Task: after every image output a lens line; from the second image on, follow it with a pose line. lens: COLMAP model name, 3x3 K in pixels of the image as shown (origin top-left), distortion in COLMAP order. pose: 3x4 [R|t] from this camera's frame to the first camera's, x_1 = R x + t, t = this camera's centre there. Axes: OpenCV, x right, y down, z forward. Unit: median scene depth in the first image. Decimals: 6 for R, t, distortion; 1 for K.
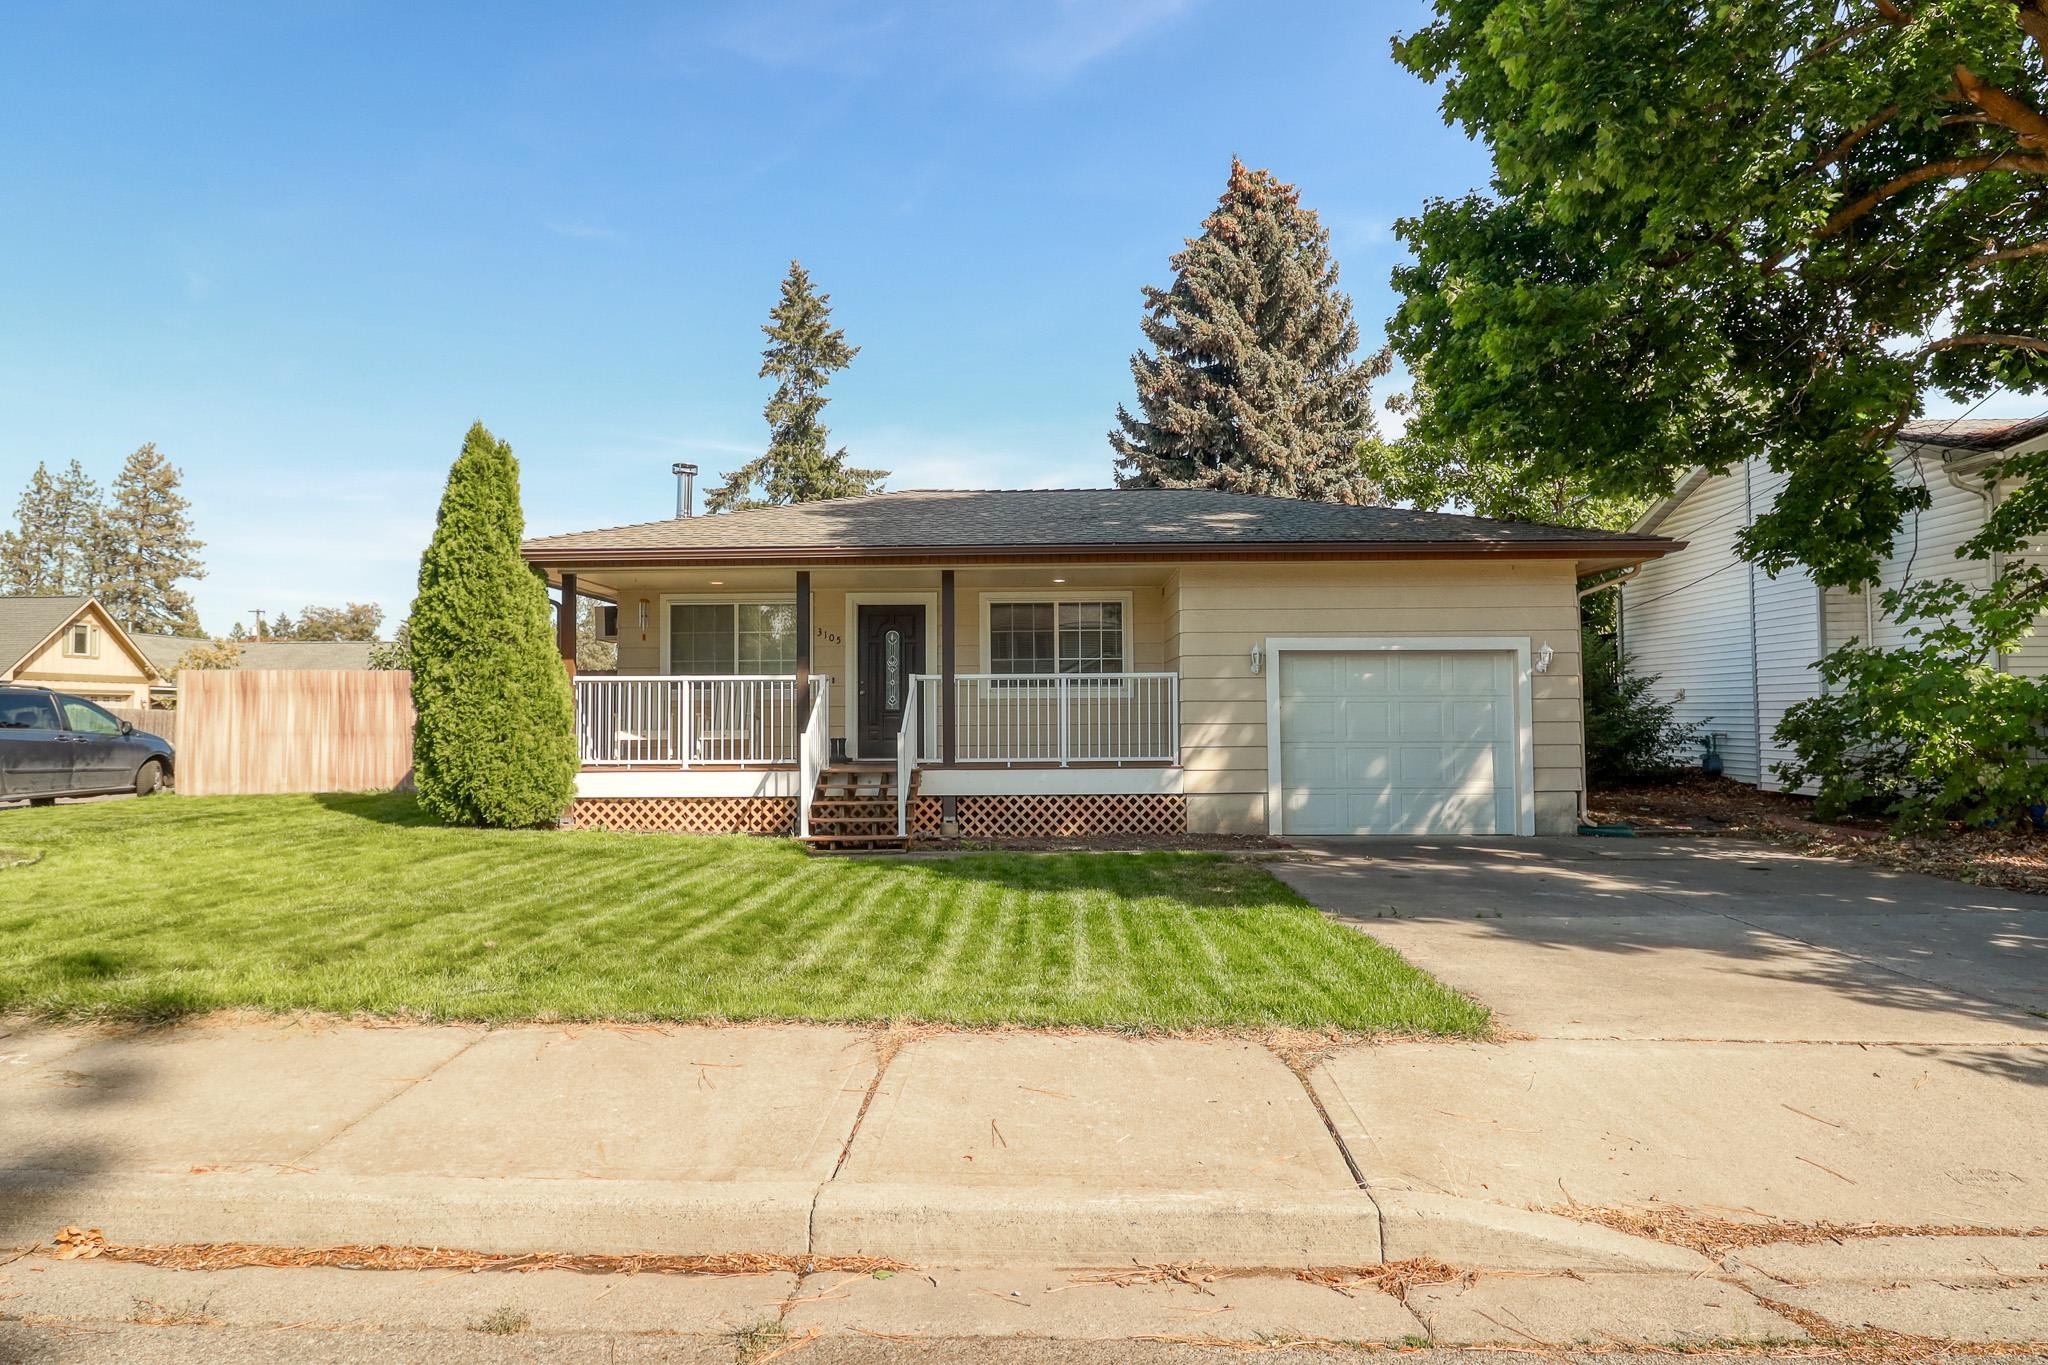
lens RADIAL K [[1139.4, 0, 1033.5], [0, 1139.4, 681.4], [0, 0, 1]] dist [0.002477, -0.011334]
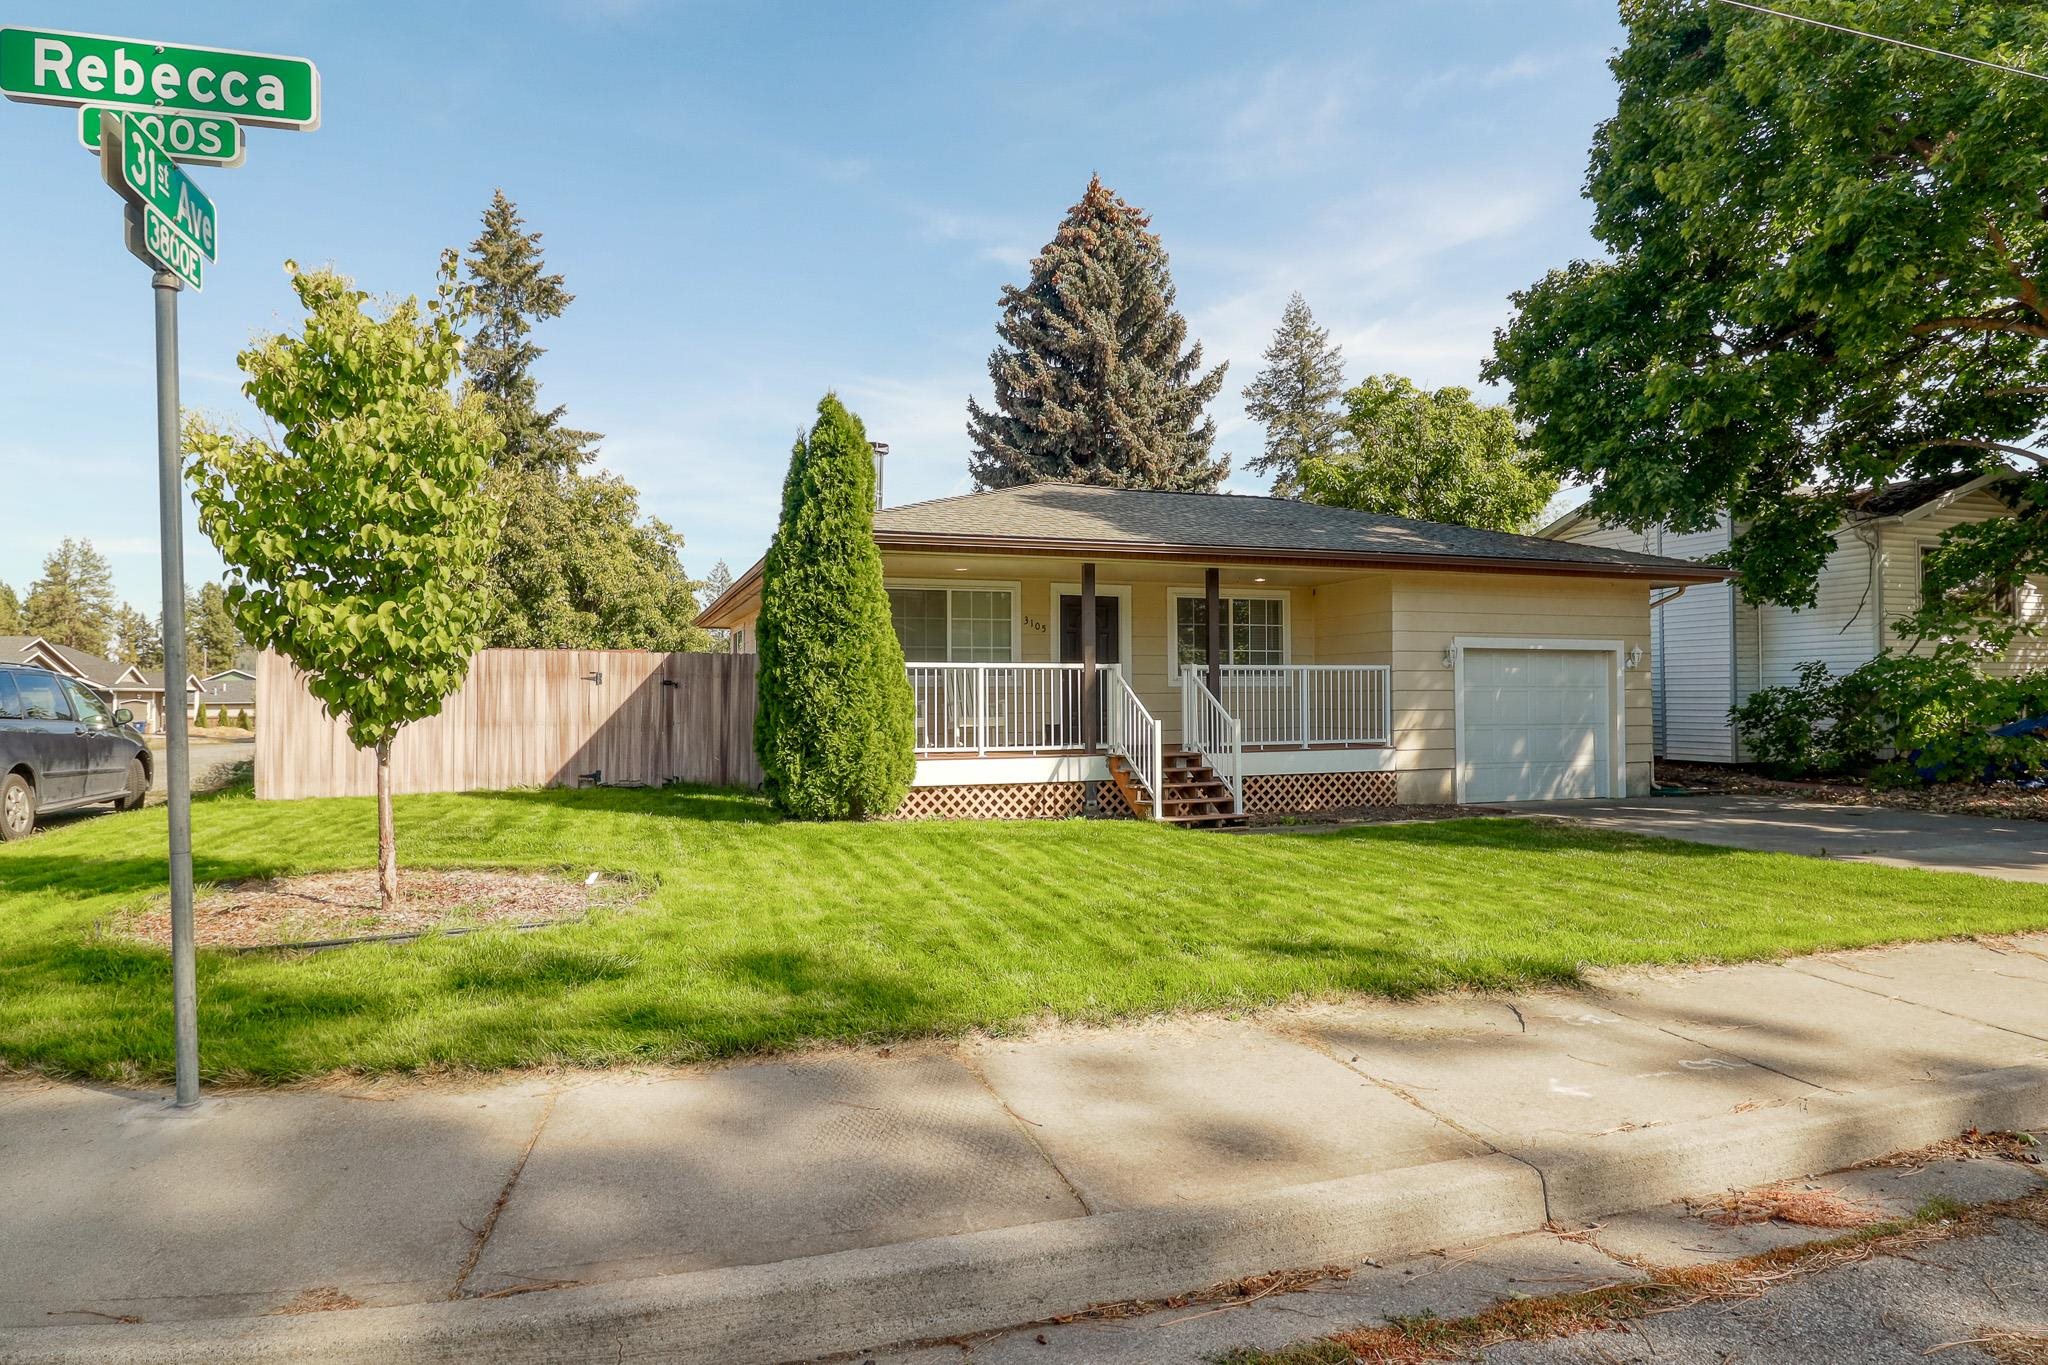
lens RADIAL K [[1139.4, 0, 1033.5], [0, 1139.4, 681.4], [0, 0, 1]] dist [0.002477, -0.011334]
pose [[0.935352, 0.006906, 0.353651, -0.616409], [-0.012356, 0.999837, 0.013157, -0.002534], [-0.353502, -0.016676, 0.935285, 0.049262]]
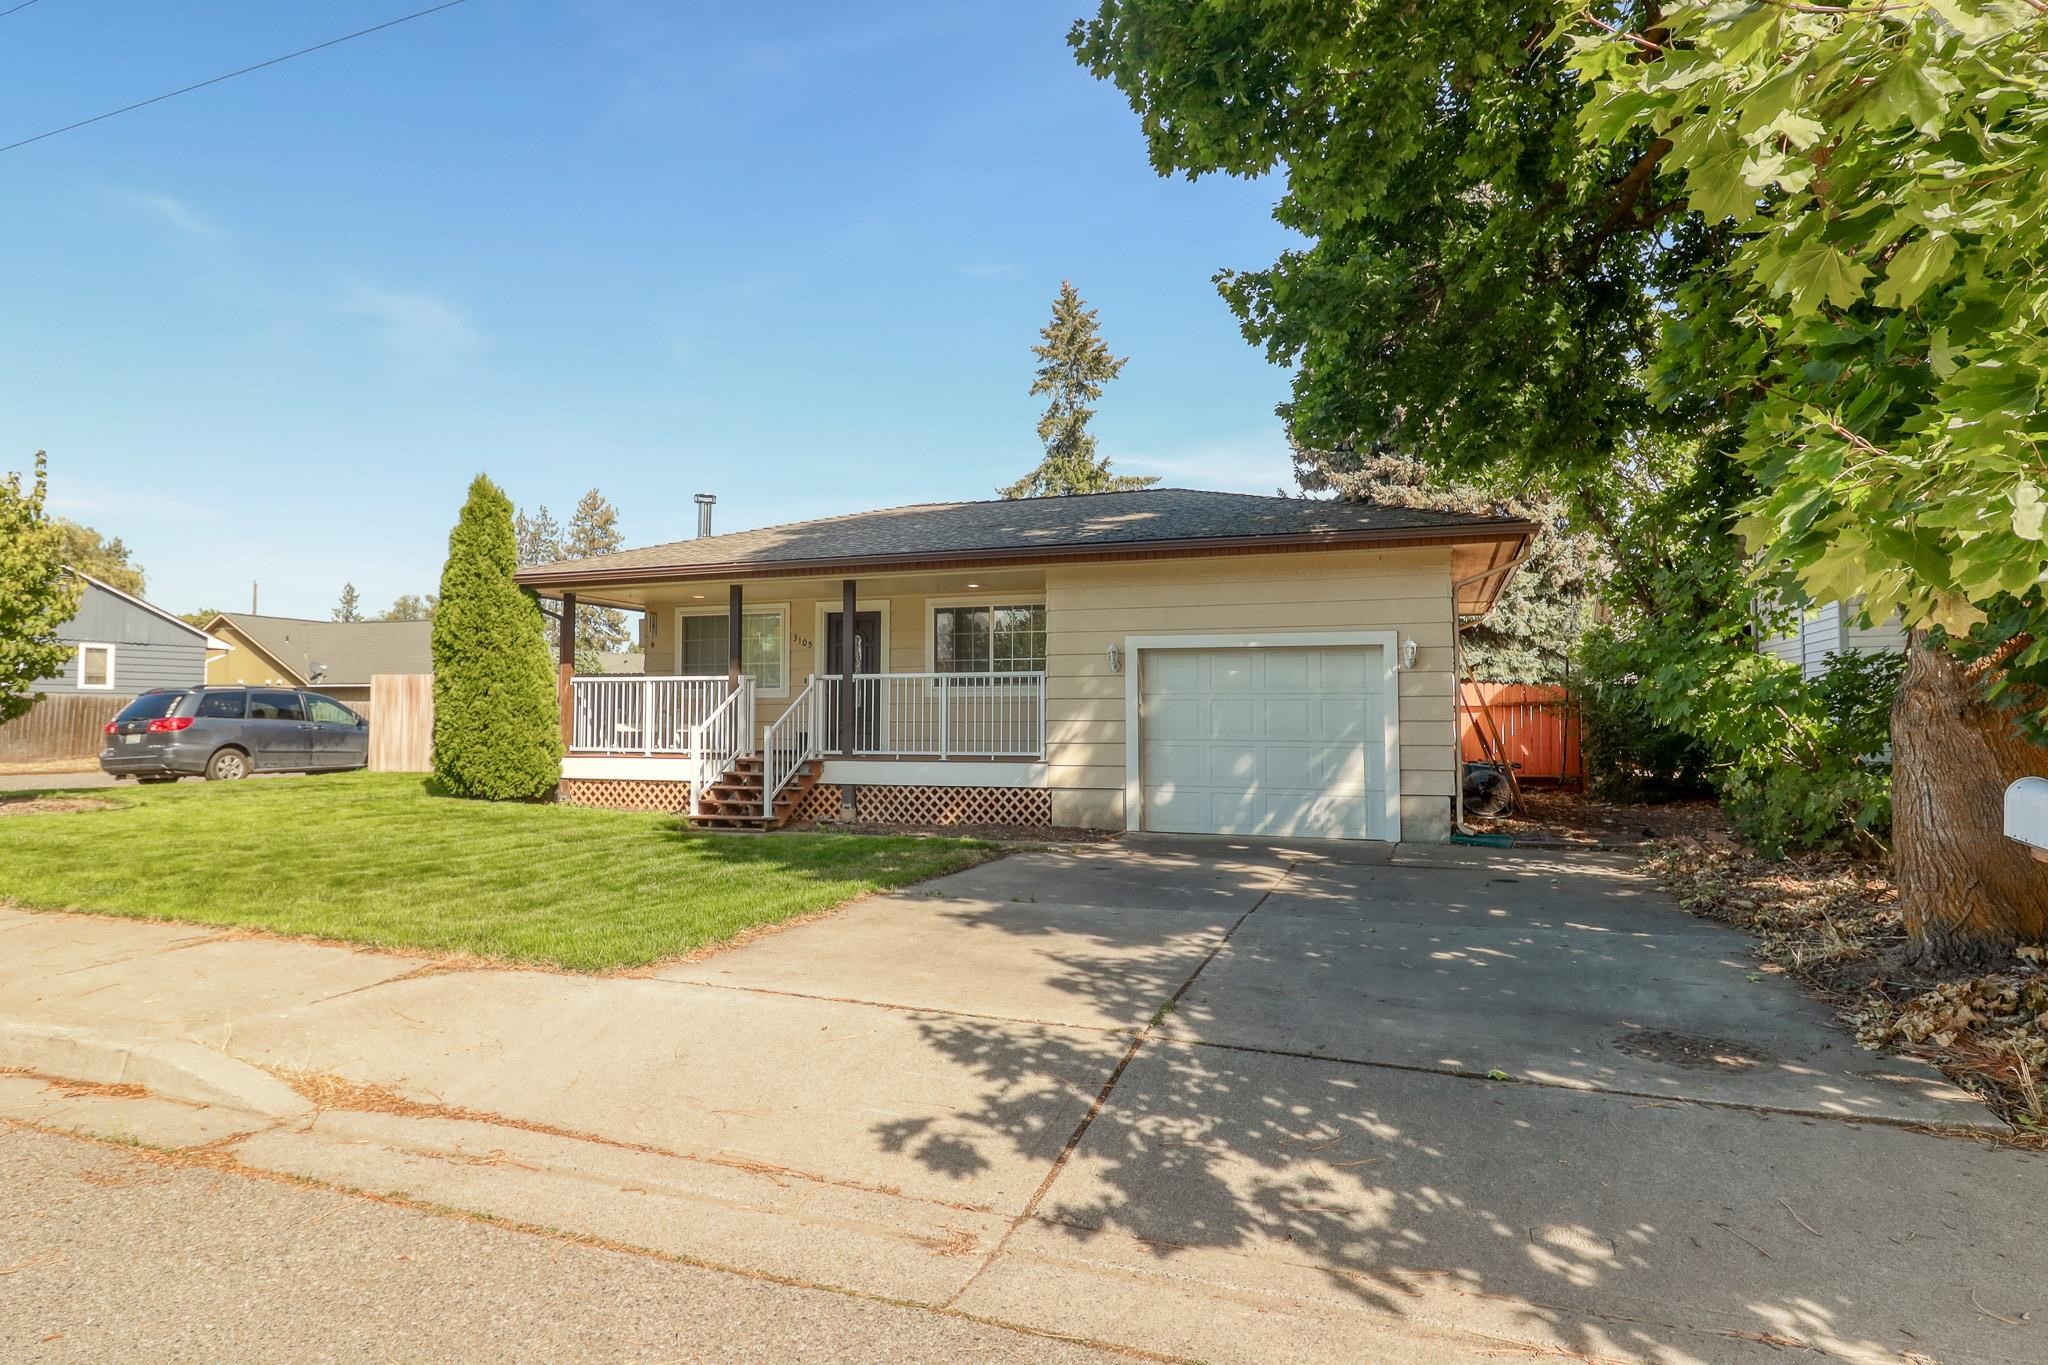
lens RADIAL K [[1146.8, 0, 1034.0], [0, 1146.8, 674.2], [0, 0, 1]] dist [-0.005423, 0.000326]
pose [[0.947769, -0.006368, -0.318893, 0.449171], [0.003151, 0.999939, -0.010603, 0.006206], [0.318941, 0.009044, 0.947731, 0.005715]]
